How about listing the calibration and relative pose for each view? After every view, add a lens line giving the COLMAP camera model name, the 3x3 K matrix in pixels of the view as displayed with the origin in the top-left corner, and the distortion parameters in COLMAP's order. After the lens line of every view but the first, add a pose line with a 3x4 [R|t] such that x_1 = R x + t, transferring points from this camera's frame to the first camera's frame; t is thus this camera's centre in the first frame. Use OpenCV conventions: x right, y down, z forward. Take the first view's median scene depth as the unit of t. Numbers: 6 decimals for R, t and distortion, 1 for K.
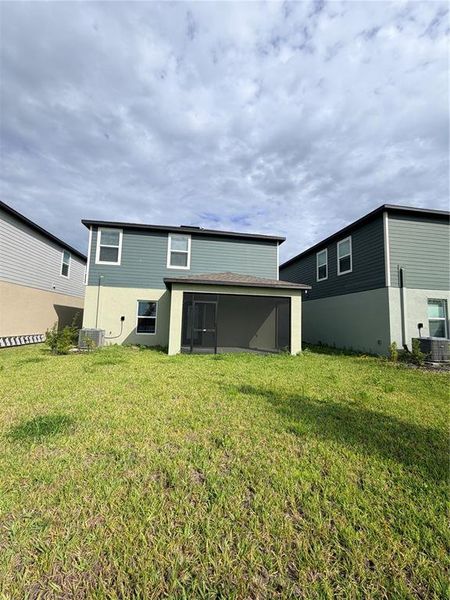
lens RADIAL K [[240.7, 0, 225.0], [0, 240.7, 300.0], [0, 0, 1]] dist [-0.001648, 0.000258]
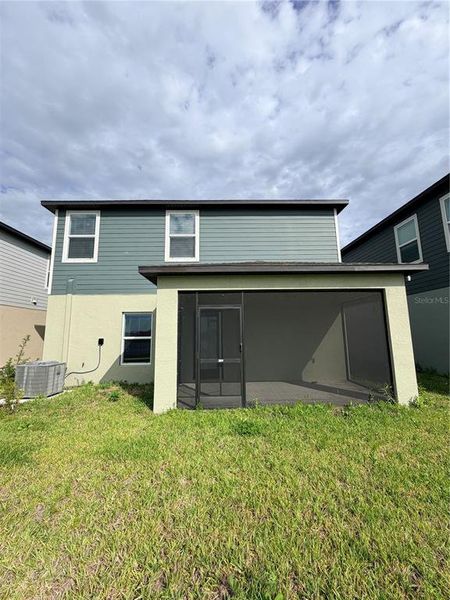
lens RADIAL K [[240.7, 0, 225.0], [0, 240.7, 300.0], [0, 0, 1]] dist [-0.001648, 0.000258]
pose [[0.988806, -0.063136, -0.135194, 0.003563], [0.055929, 0.996837, -0.056465, 0.019062], [0.138331, 0.048271, 0.989209, 0.383817]]
